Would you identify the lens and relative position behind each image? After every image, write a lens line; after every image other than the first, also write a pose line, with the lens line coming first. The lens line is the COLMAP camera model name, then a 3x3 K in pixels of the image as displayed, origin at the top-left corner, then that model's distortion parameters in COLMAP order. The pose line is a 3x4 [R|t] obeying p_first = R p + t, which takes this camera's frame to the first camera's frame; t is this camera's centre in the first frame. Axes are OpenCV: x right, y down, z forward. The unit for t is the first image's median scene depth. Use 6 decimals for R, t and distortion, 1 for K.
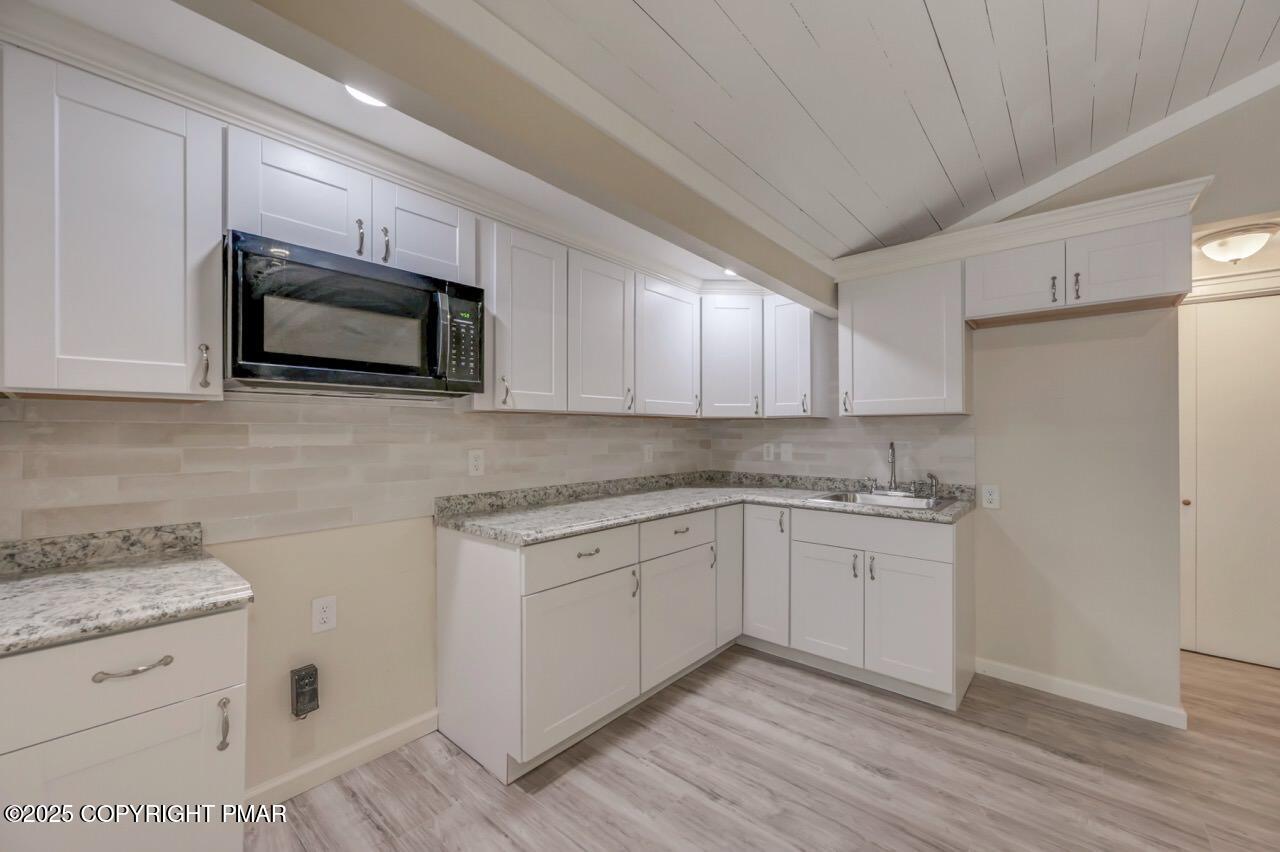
lens RADIAL K [[505.5, 0, 646.0], [0, 505.5, 428.7], [0, 0, 1]] dist [0.000430, 0.000049]
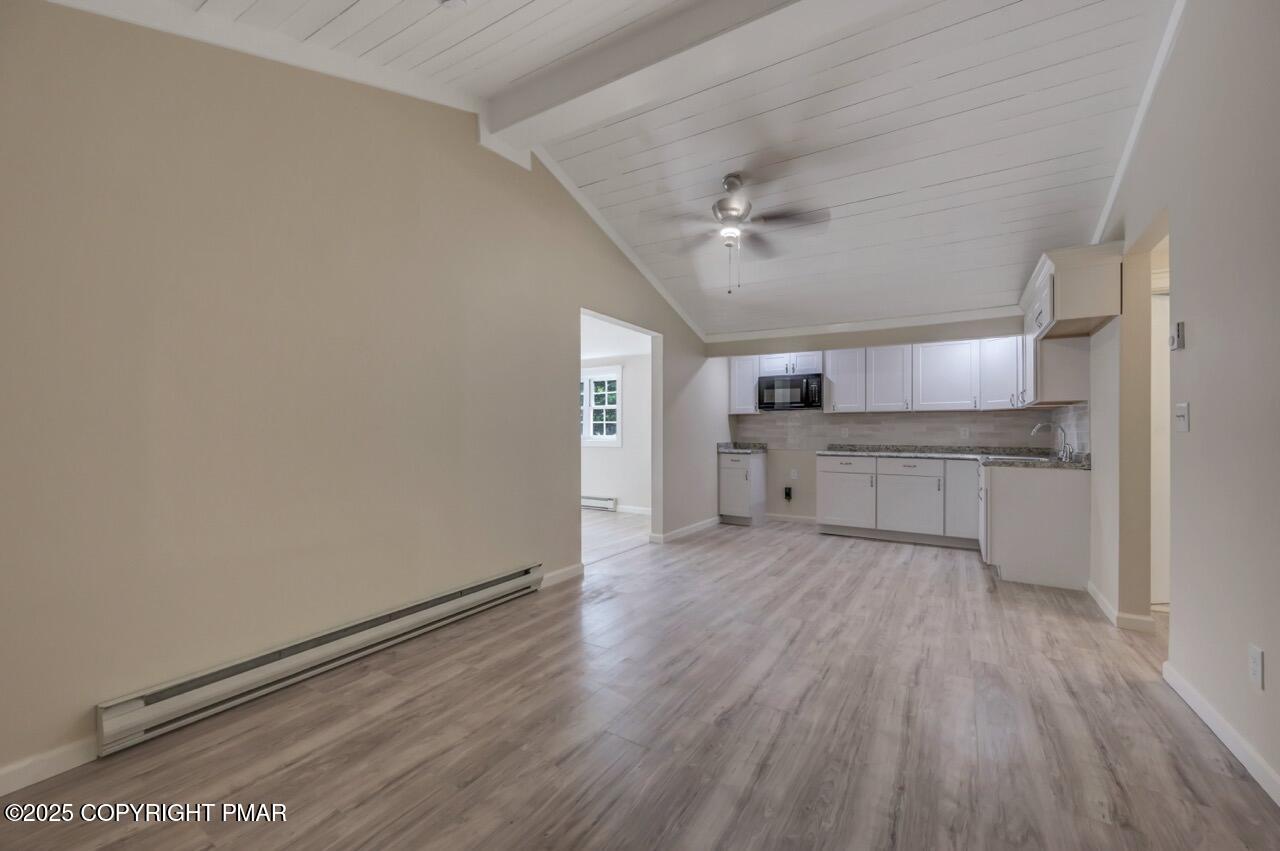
lens RADIAL K [[510.4, 0, 642.4], [0, 510.4, 431.3], [0, 0, 1]] dist [0.001364, 0.000309]
pose [[0.154997, -0.001752, -0.987913, 2.115527], [0.001992, 0.999997, -0.001461, 0.062202], [0.987913, -0.001741, 0.155000, -0.449022]]
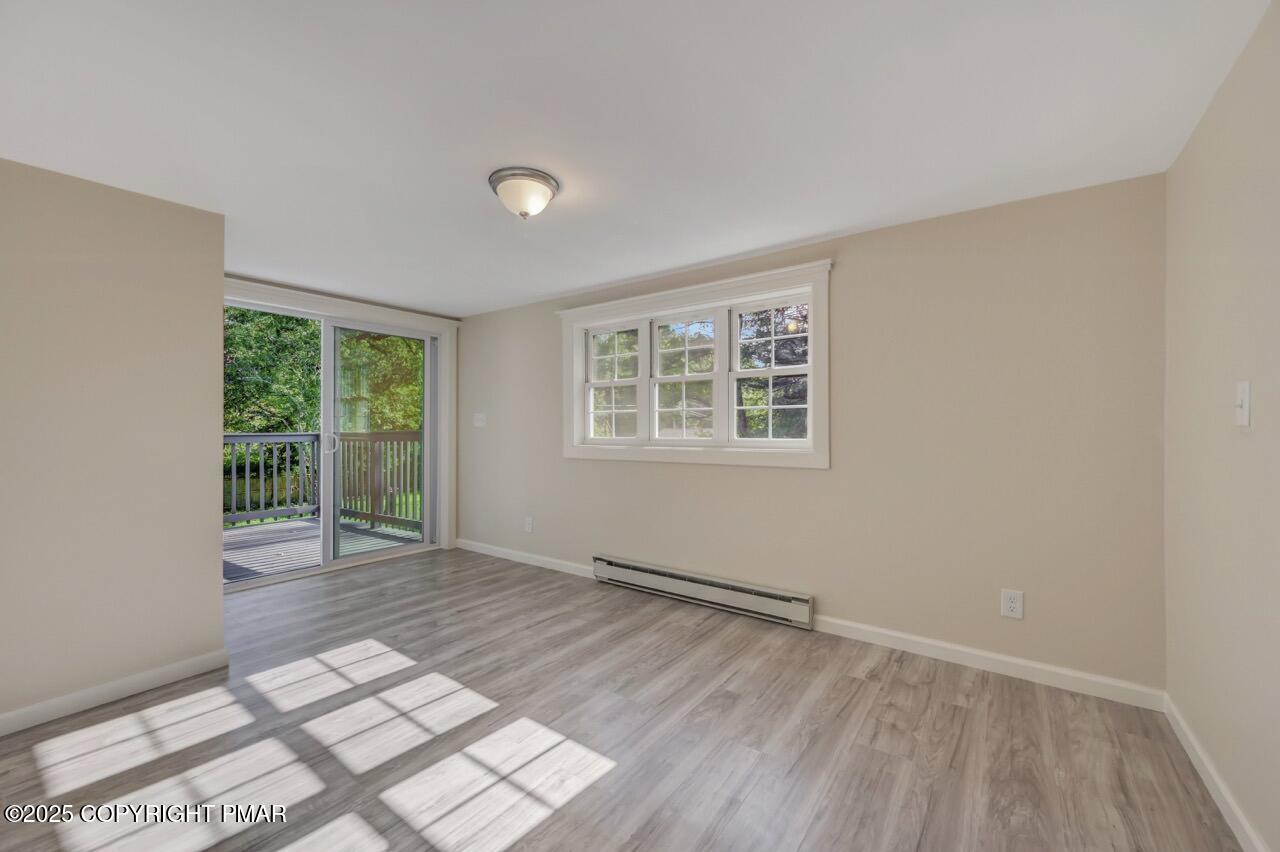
lens RADIAL K [[505.5, 0, 646.0], [0, 505.5, 428.7], [0, 0, 1]] dist [0.000430, 0.000049]
pose [[0.085051, -0.000191, -0.996377, 0.214806], [0.003260, 0.999995, 0.000086, 0.055382], [0.996371, -0.003256, 0.085051, -0.631726]]
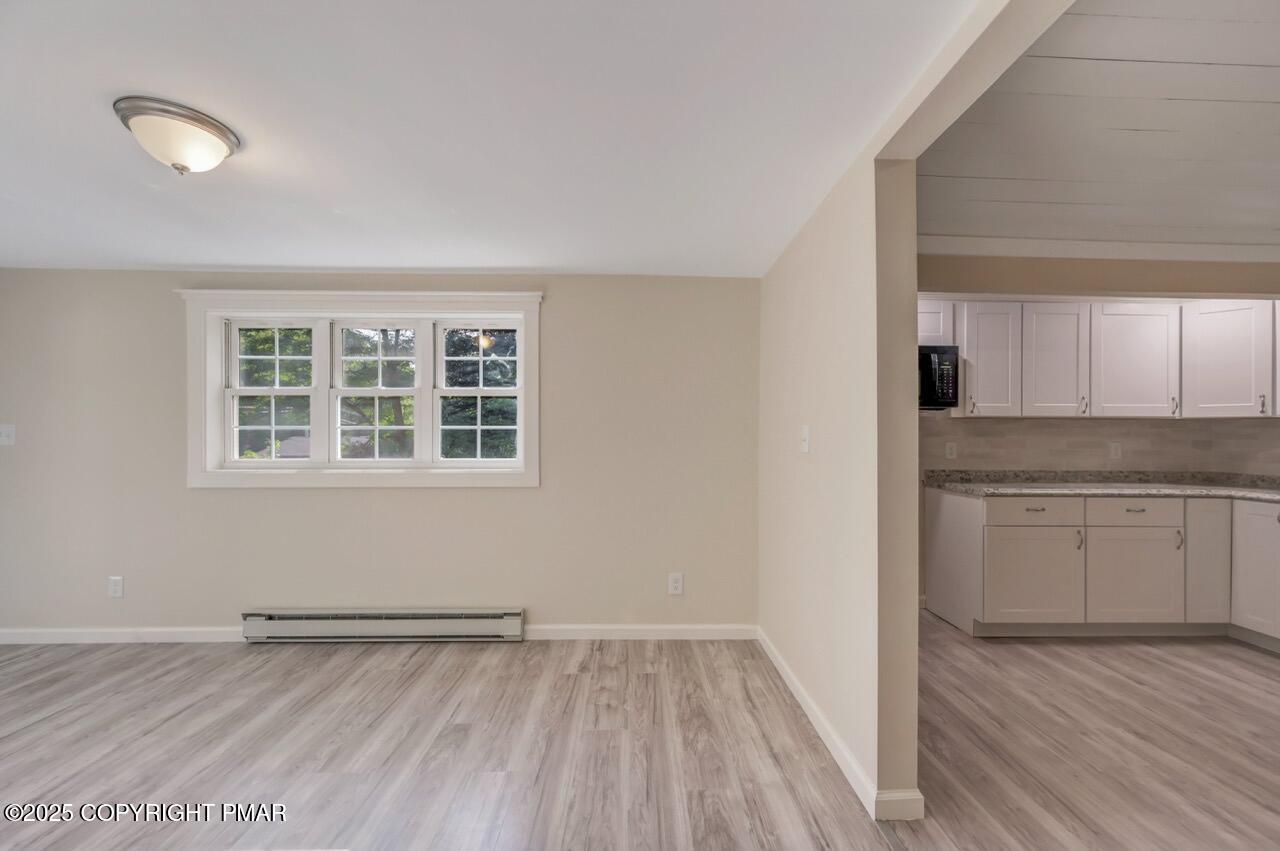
lens RADIAL K [[505.7, 0, 644.8], [0, 505.7, 438.3], [0, 0, 1]] dist [0.000060, 0.000277]
pose [[0.669562, 0.003151, -0.742749, 0.195043], [-0.000408, 0.999992, 0.003875, 0.023221], [0.742756, -0.002292, 0.669558, -0.760081]]
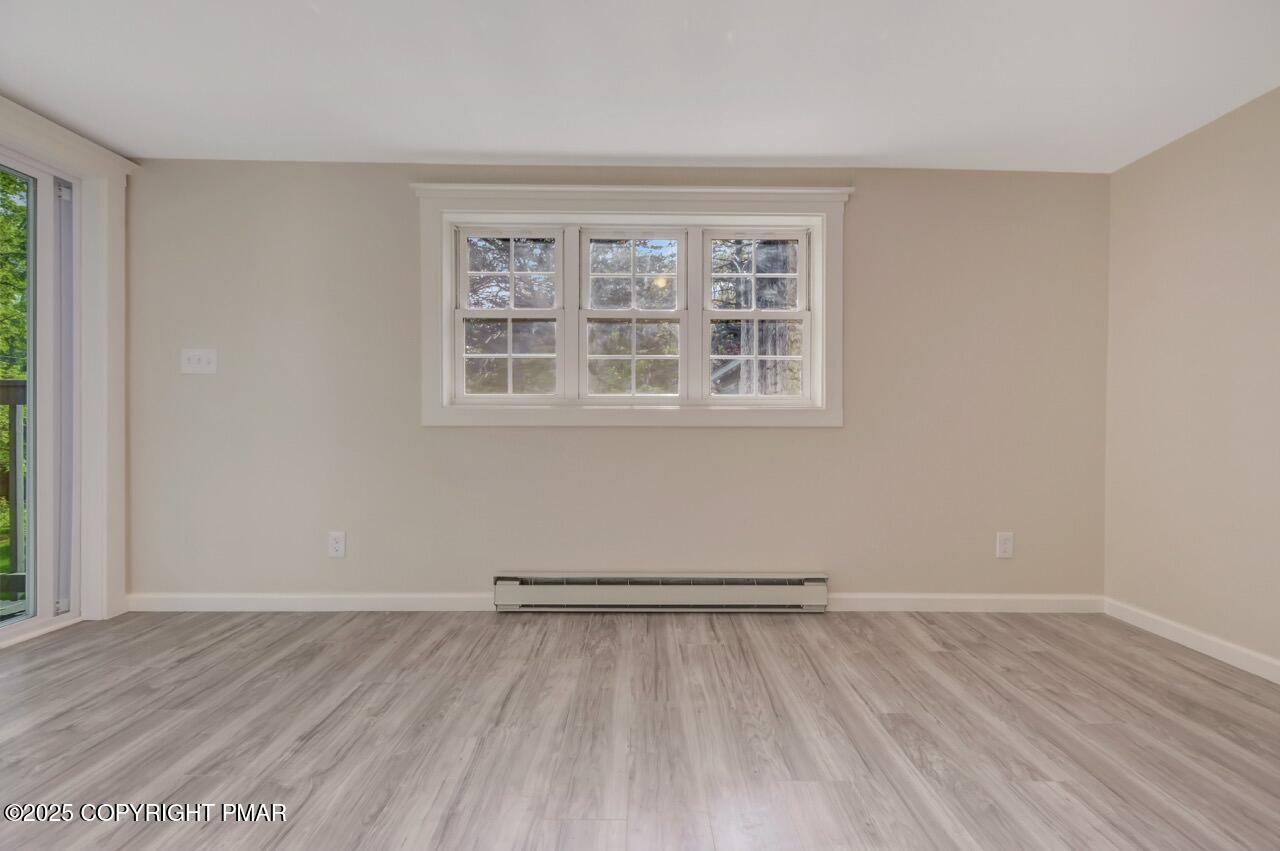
lens RADIAL K [[508.5, 0, 651.3], [0, 508.5, 424.9], [0, 0, 1]] dist [0.000612, 0.000079]
pose [[0.660782, 0.006261, -0.750552, -0.405452], [-0.002616, 0.999978, 0.006038, 0.144298], [0.750573, -0.002026, 0.660784, -1.106454]]
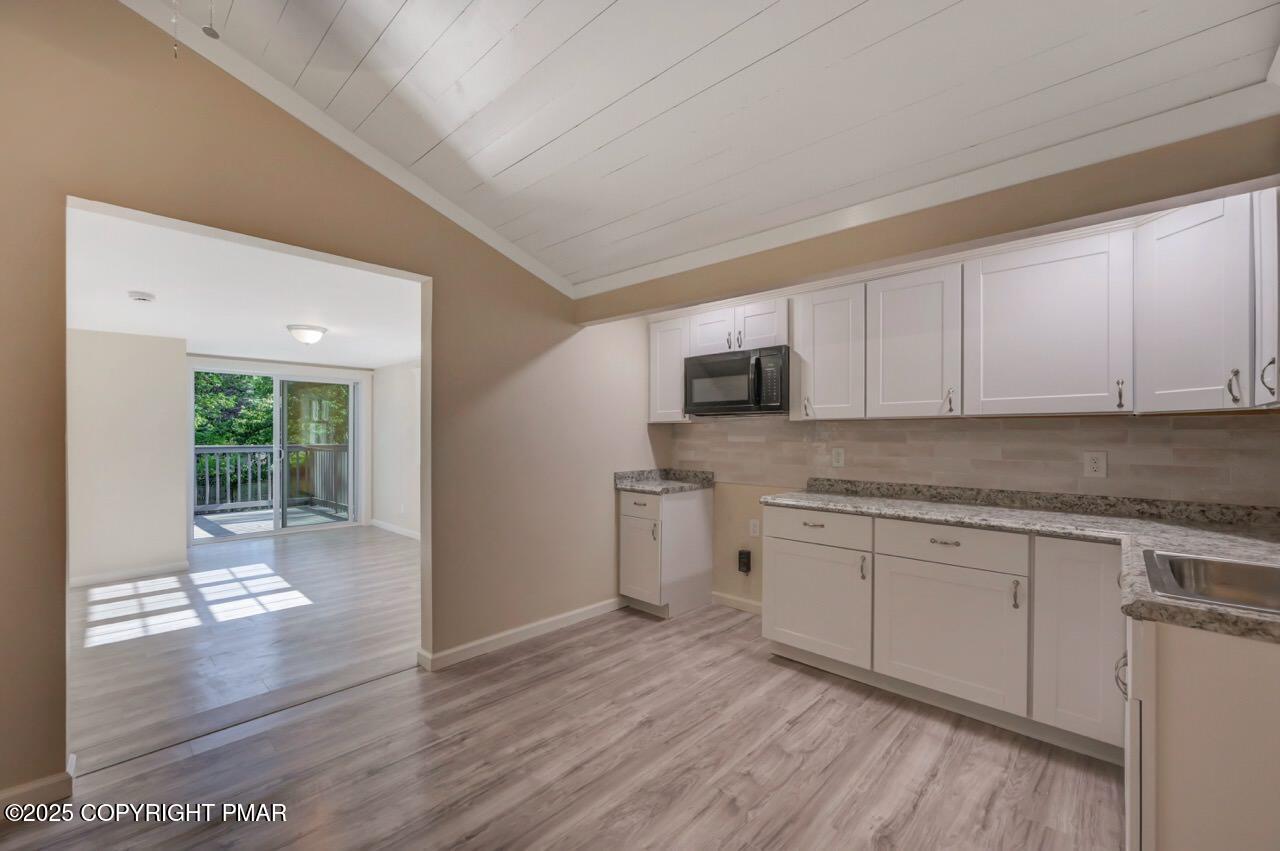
lens RADIAL K [[513.6, 0, 642.6], [0, 513.6, 439.2], [0, 0, 1]] dist [0.001403, 0.000155]
pose [[-0.043187, 0.008352, -0.999032, 1.090524], [0.004388, 0.999957, 0.008170, 0.003991], [0.999057, -0.004031, -0.043222, 0.522471]]
